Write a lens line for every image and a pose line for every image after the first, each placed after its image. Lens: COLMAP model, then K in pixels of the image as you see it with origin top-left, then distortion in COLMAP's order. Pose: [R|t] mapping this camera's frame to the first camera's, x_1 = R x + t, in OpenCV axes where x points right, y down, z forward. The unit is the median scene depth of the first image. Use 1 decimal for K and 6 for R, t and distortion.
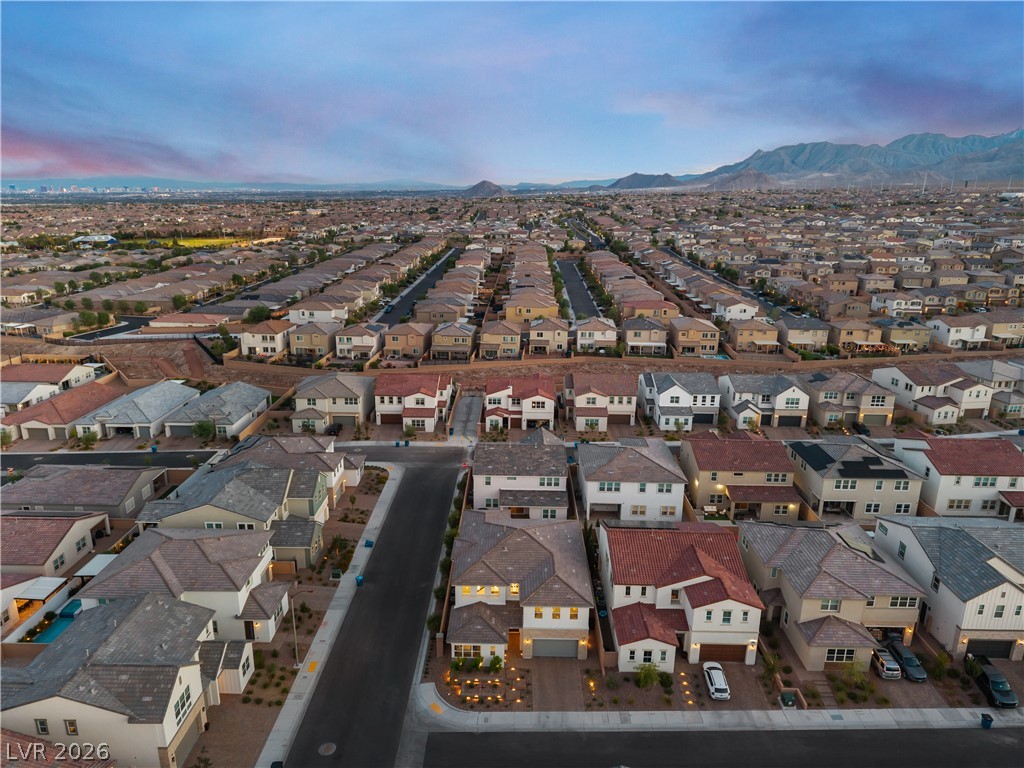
lens RADIAL K [[690.3, 0, 512.0], [0, 690.3, 384.0], [0, 0, 1]] dist [0.062188, -0.083999]
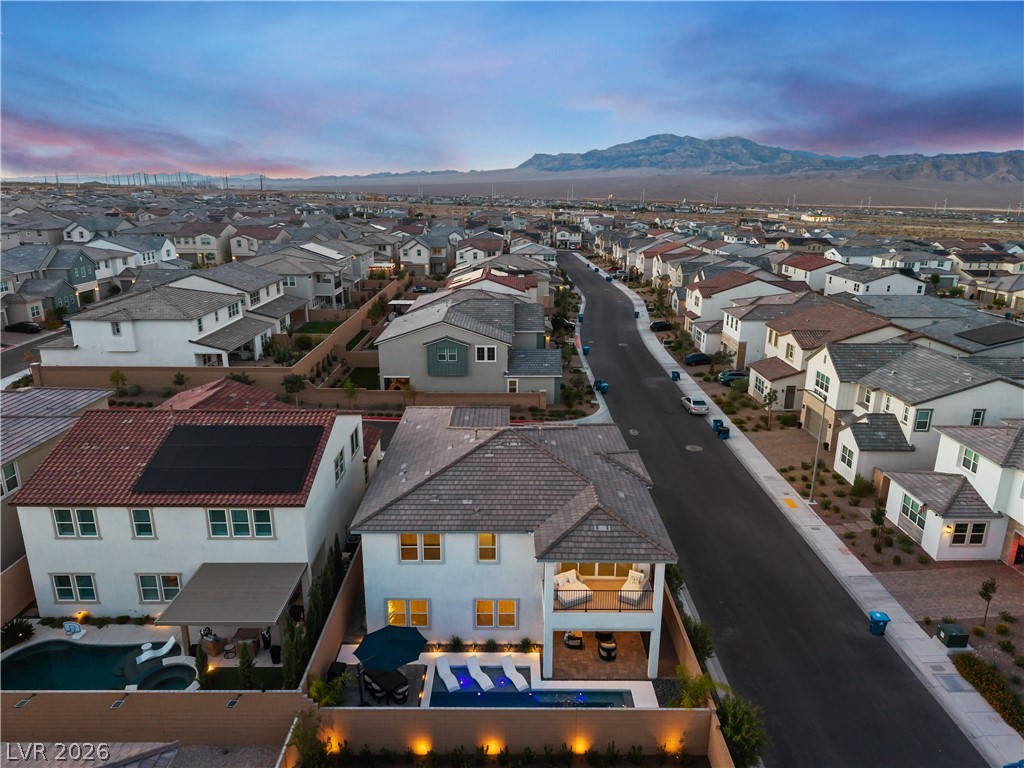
lens RADIAL K [[677.8, 0, 512.0], [0, 677.8, 384.0], [0, 0, 1]] dist [0.047582, -0.050373]
pose [[-0.999698, -0.013909, -0.020258, 0.010329], [-0.022413, 0.854078, 0.519662, -0.034318], [0.010074, 0.519959, -0.854132, 0.805352]]
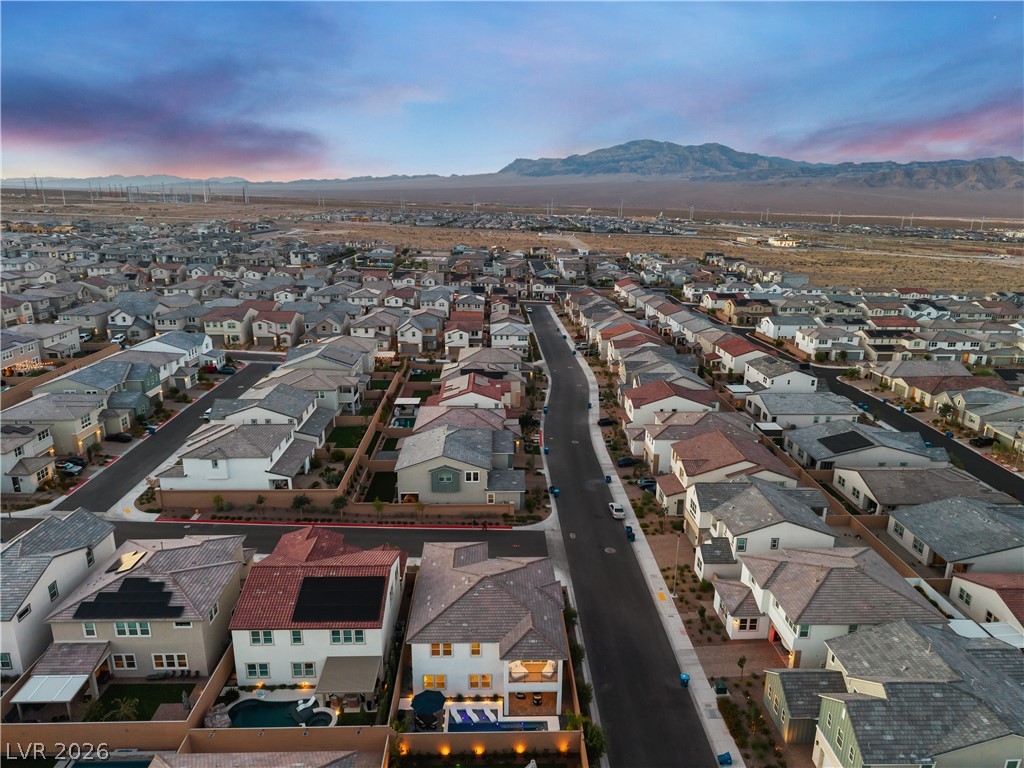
lens RADIAL K [[690.3, 0, 512.0], [0, 690.3, 384.0], [0, 0, 1]] dist [0.062188, -0.083999]
pose [[-0.998874, -0.010607, -0.046235, 0.012433], [-0.033331, 0.850461, 0.524981, -0.264927], [0.033752, 0.525931, -0.849857, 0.940893]]
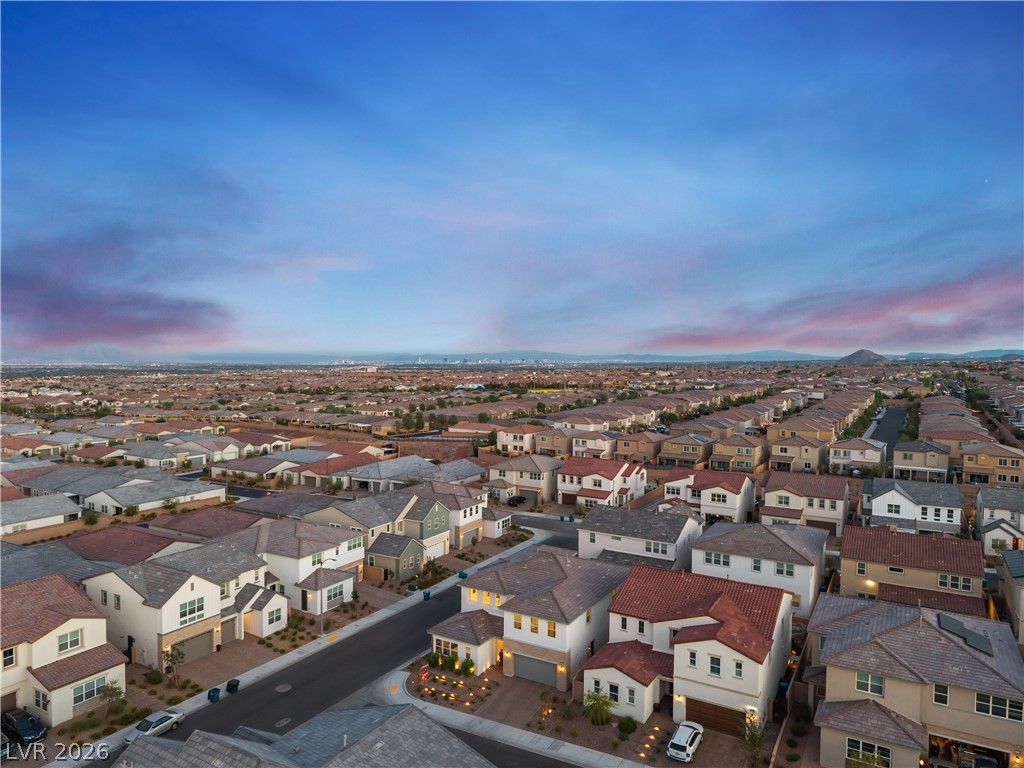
lens RADIAL K [[690.3, 0, 512.0], [0, 690.3, 384.0], [0, 0, 1]] dist [0.062188, -0.083999]
pose [[0.868955, 0.013194, -0.494715, 0.252022], [-0.132632, 0.969285, -0.207113, 0.110371], [0.476787, 0.245587, 0.844015, 0.067618]]
